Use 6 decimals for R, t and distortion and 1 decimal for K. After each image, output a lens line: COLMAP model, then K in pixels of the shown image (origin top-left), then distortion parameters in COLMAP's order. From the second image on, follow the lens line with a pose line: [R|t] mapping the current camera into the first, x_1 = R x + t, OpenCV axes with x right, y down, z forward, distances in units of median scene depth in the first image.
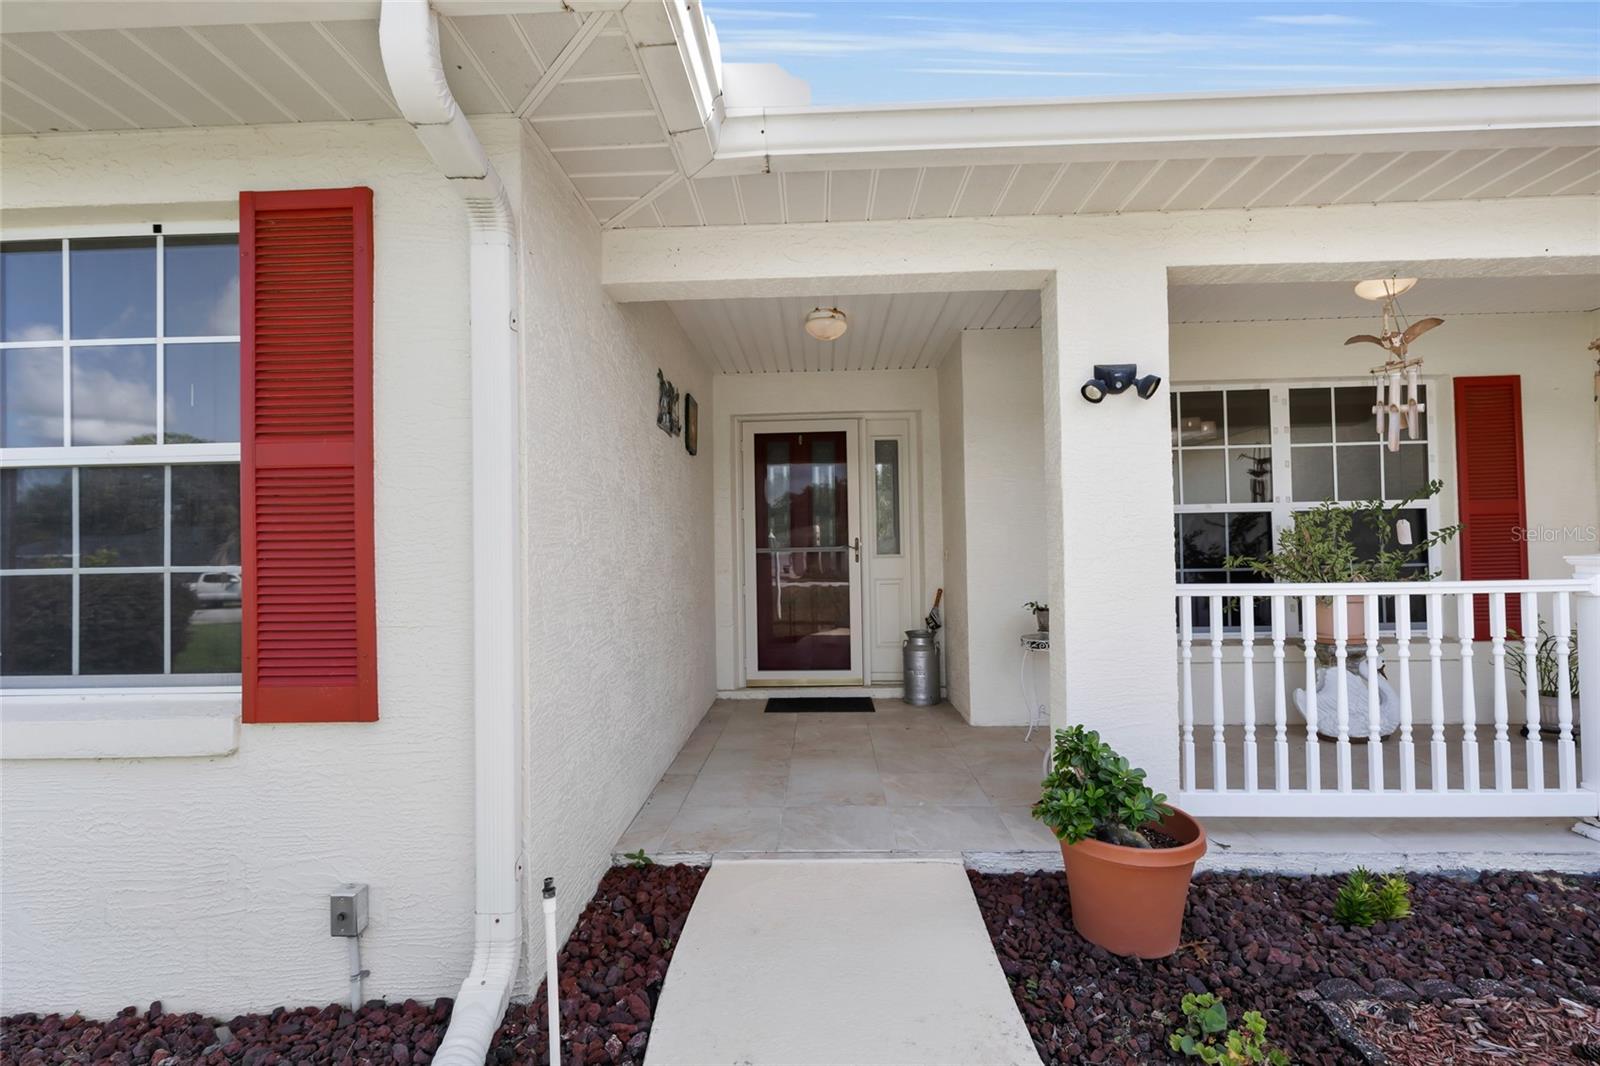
lens RADIAL K [[724.0, 0, 796.6], [0, 724.0, 552.6], [0, 0, 1]] dist [0.002392, 0.000321]
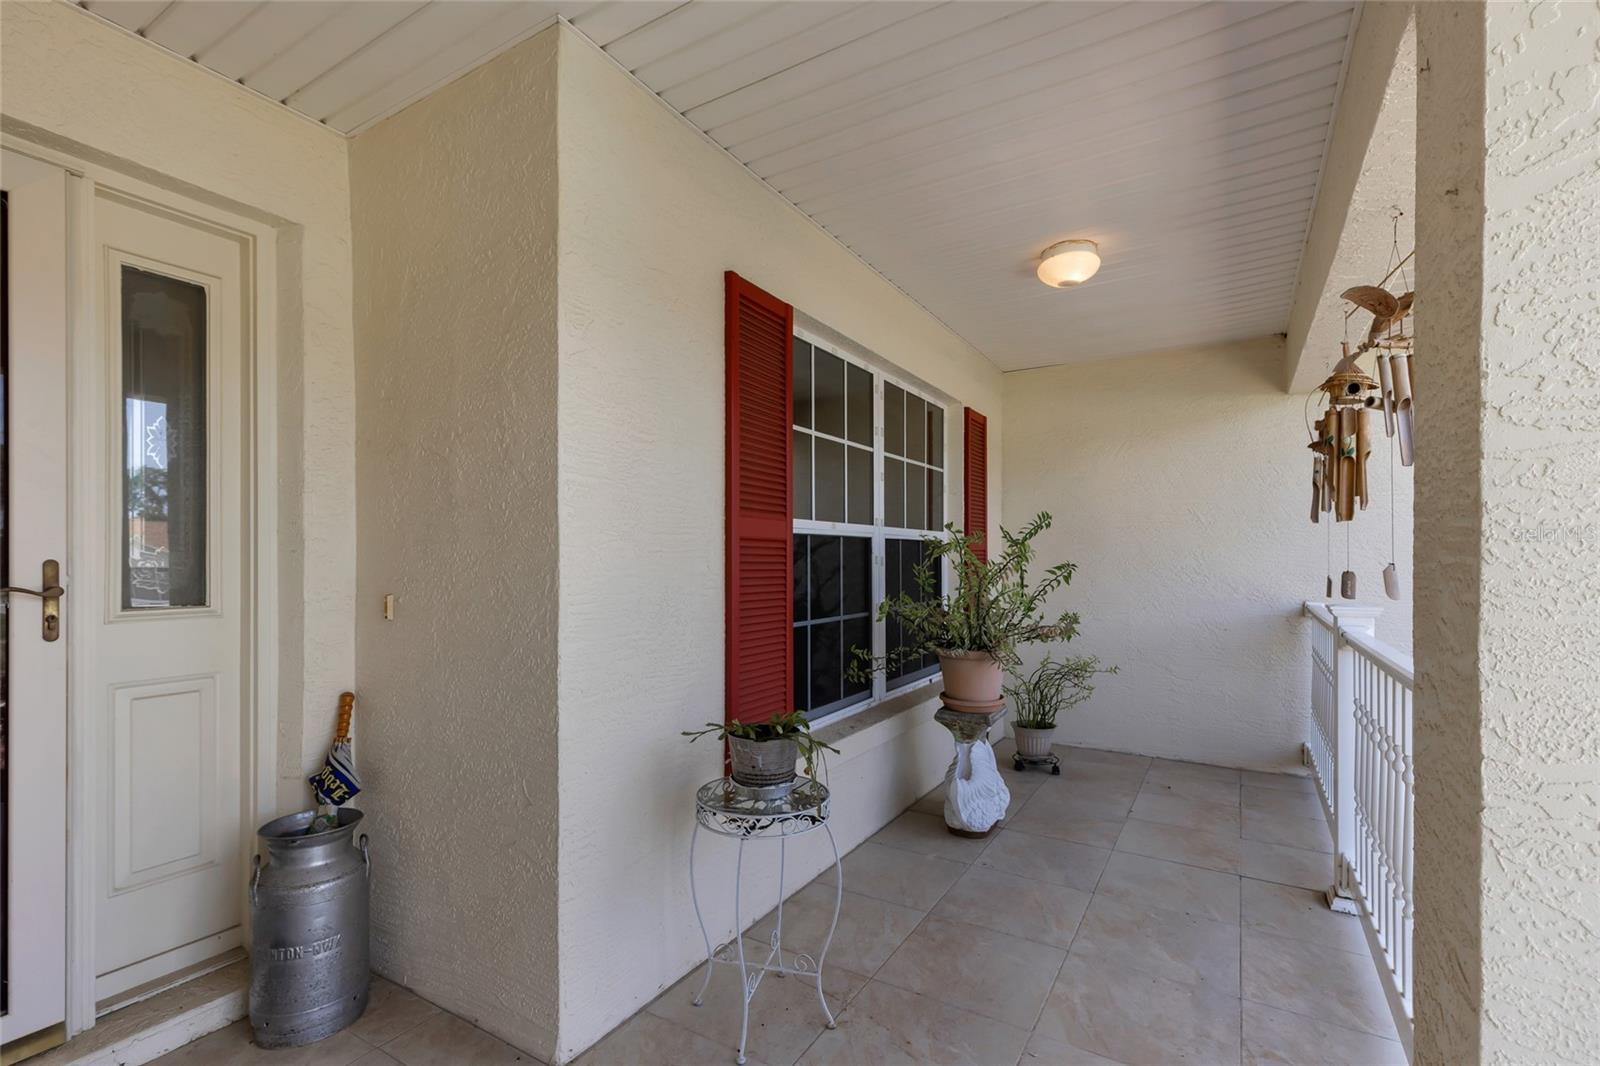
lens RADIAL K [[724.0, 0, 796.6], [0, 724.0, 552.6], [0, 0, 1]] dist [0.002392, 0.000321]
pose [[0.494385, 0.023389, 0.868929, -0.026396], [-0.008902, 0.999722, -0.021845, -0.019726], [-0.869198, 0.003065, 0.494455, 0.587385]]
